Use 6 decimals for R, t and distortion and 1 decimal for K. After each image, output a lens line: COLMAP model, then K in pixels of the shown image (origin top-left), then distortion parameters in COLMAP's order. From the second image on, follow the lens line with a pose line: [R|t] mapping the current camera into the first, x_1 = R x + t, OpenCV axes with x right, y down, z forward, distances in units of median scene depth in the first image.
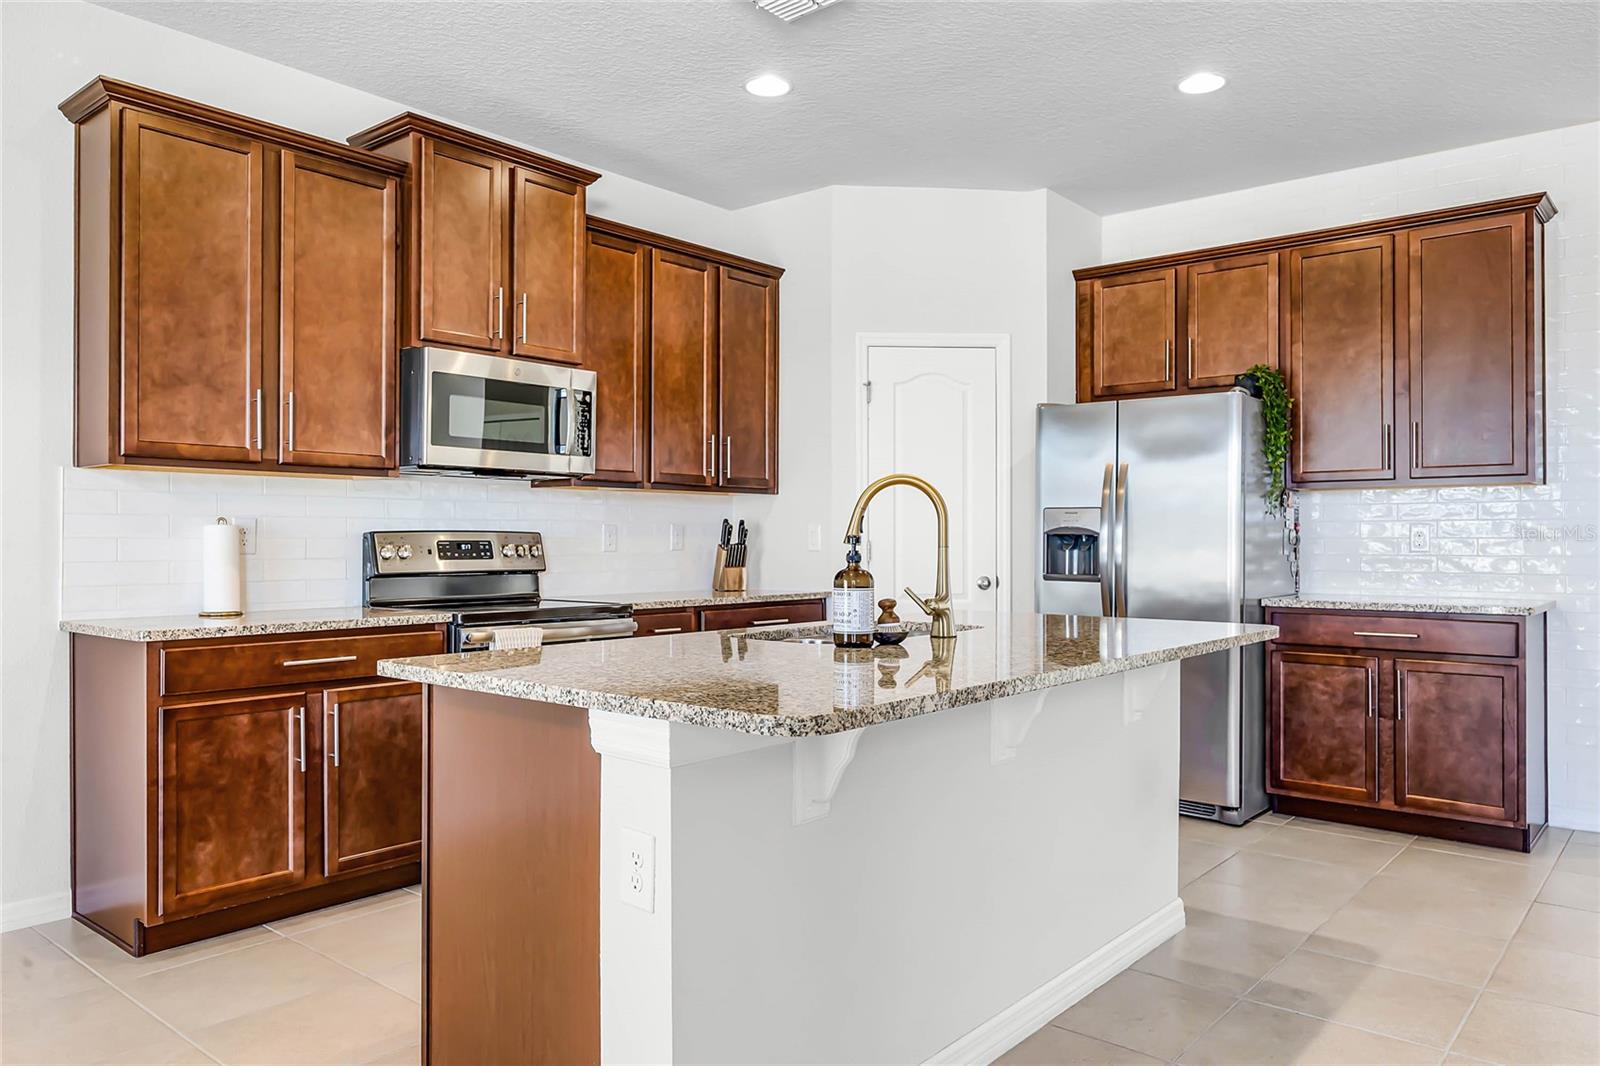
lens RADIAL K [[1122.1, 0, 800.1], [0, 1122.1, 525.1], [0, 0, 1]] dist [0.001192, -0.001340]
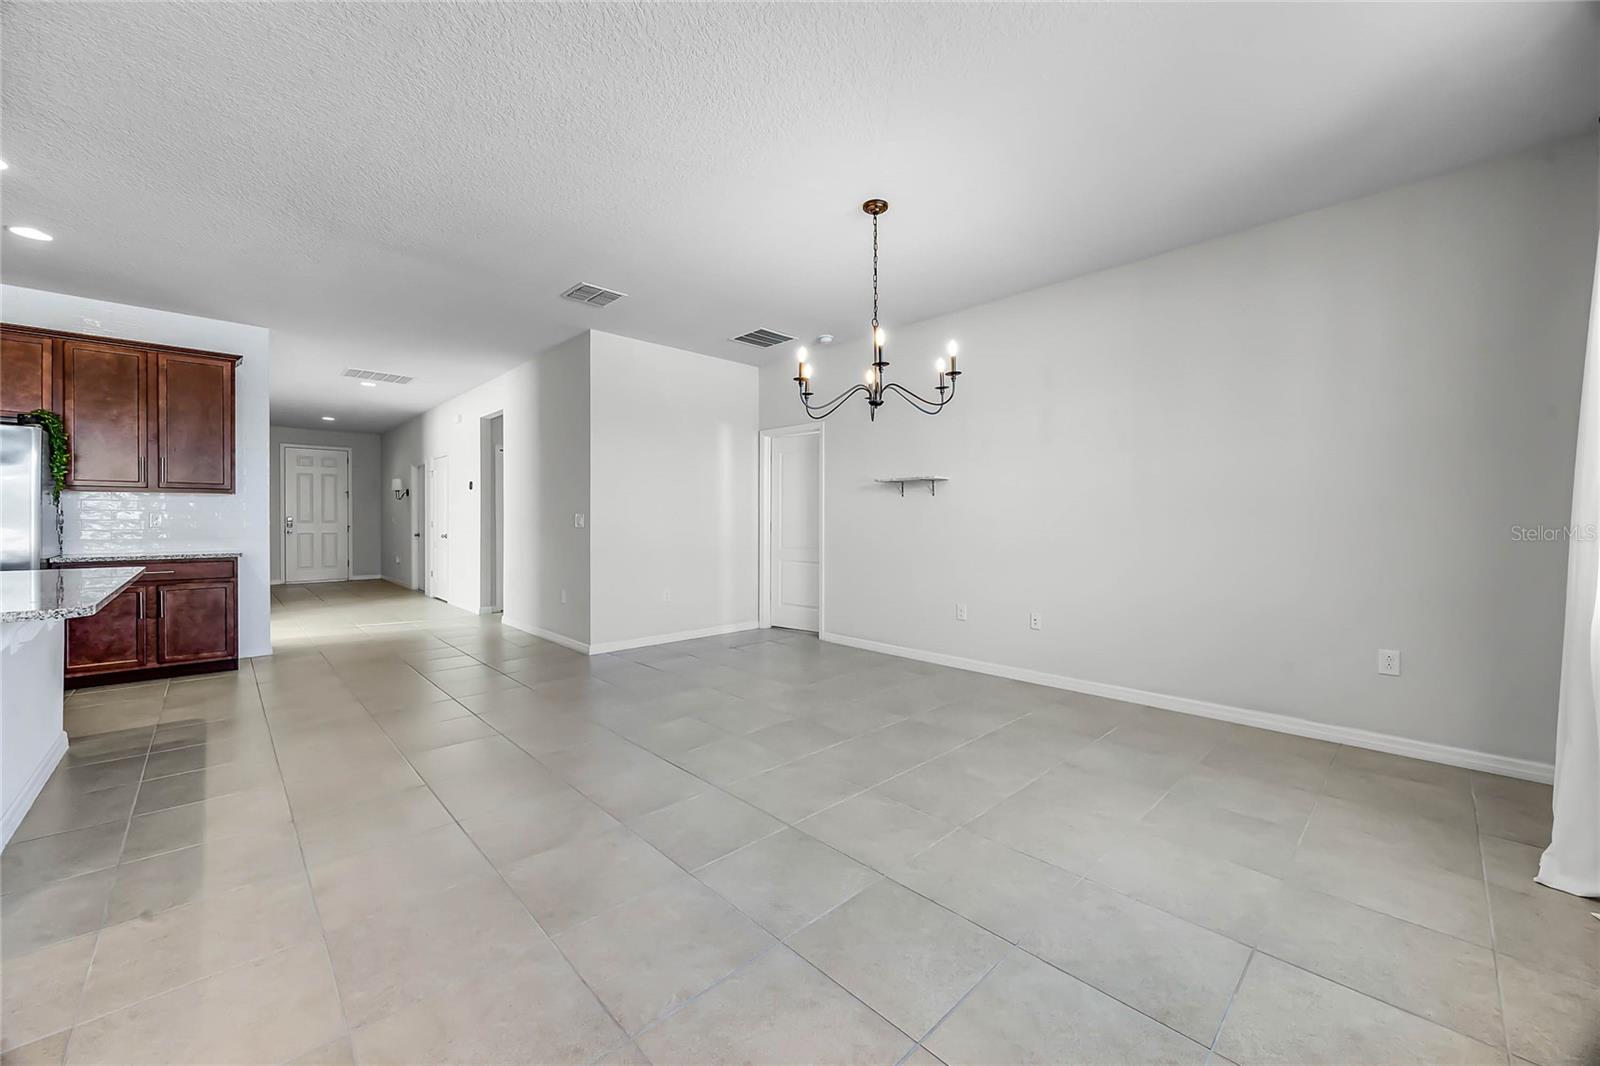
lens RADIAL K [[609.6, 0, 800.5], [0, 609.6, 527.8], [0, 0, 1]] dist [-0.000880, -0.000248]
pose [[0.113170, -0.011387, 0.993510, -0.337489], [-0.014274, 0.999813, 0.013085, -0.004346], [-0.993473, -0.015662, 0.112987, -0.162019]]
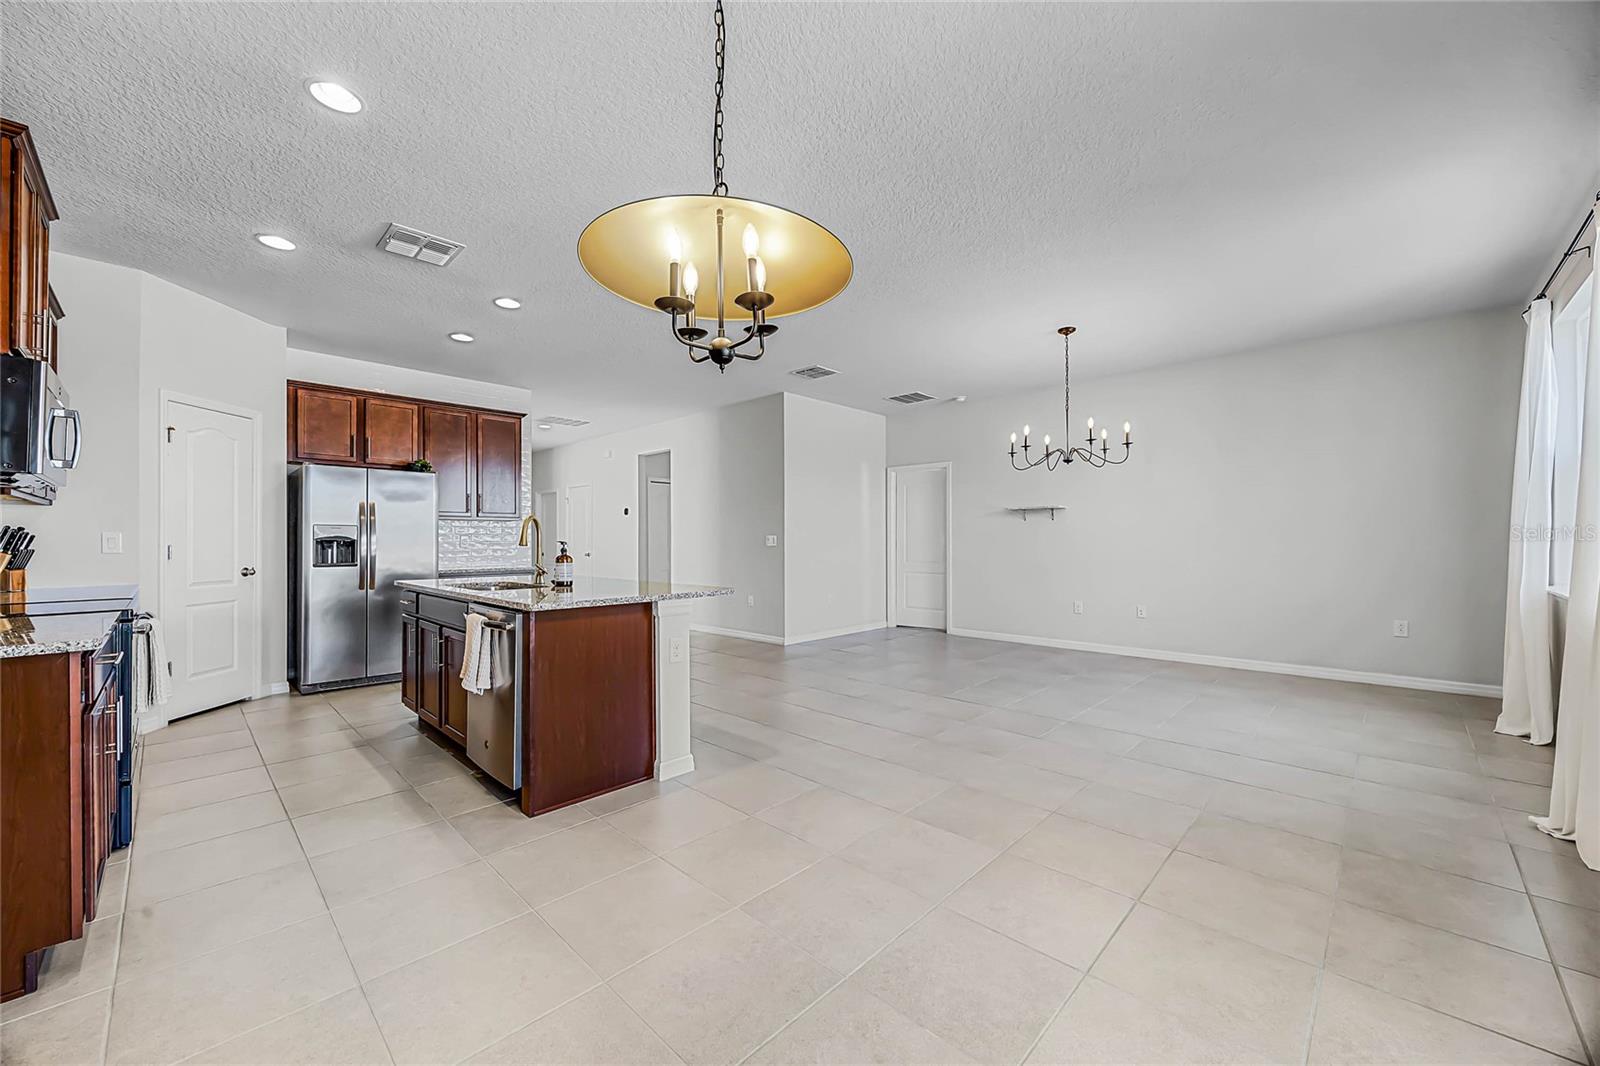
lens RADIAL K [[614.6, 0, 802.3], [0, 614.6, 538.6], [0, 0, 1]] dist [-0.002460, -0.000315]
pose [[0.071826, 0.002014, 0.997415, -0.726521], [-0.009499, 0.999954, -0.001335, 0.000162], [-0.997372, -0.009379, 0.071842, 0.221385]]
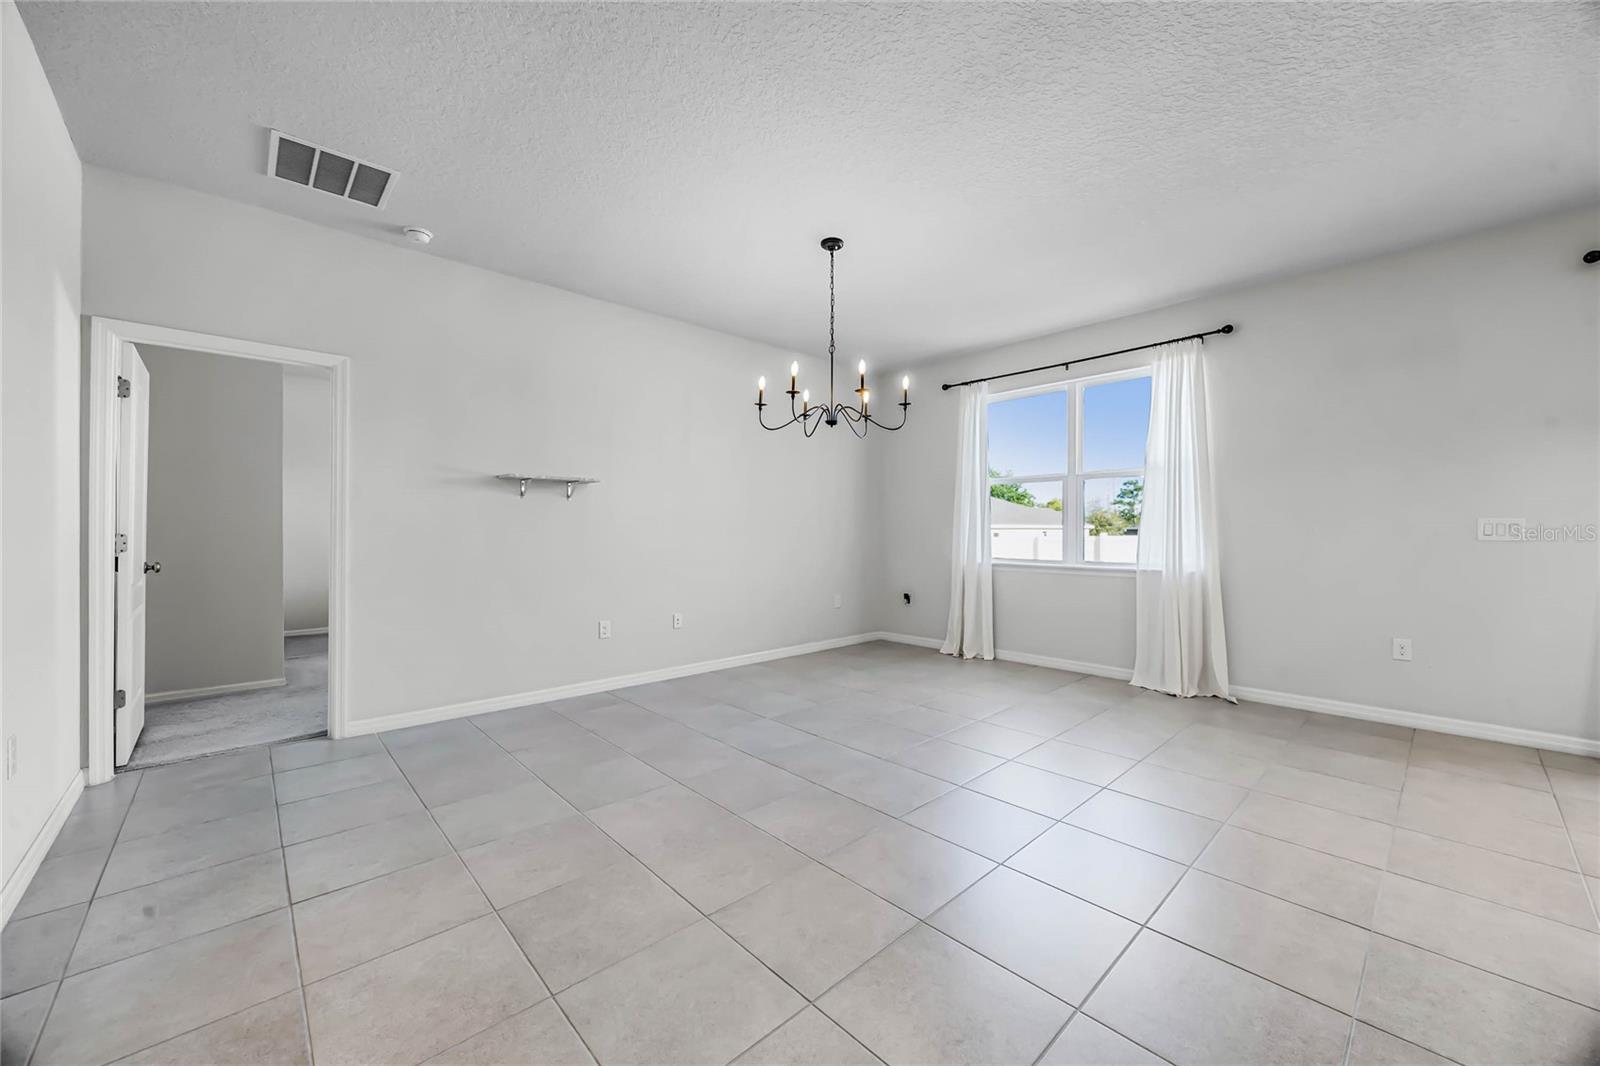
lens RADIAL K [[613.8, 0, 807.9], [0, 613.8, 527.3], [0, 0, 1]] dist [0.011308, -0.000027]
pose [[-0.993141, 0.001166, 0.116920, 0.325845], [-0.000890, 0.999846, -0.017529, 0.005765], [-0.116922, -0.017513, -0.992987, 0.631843]]
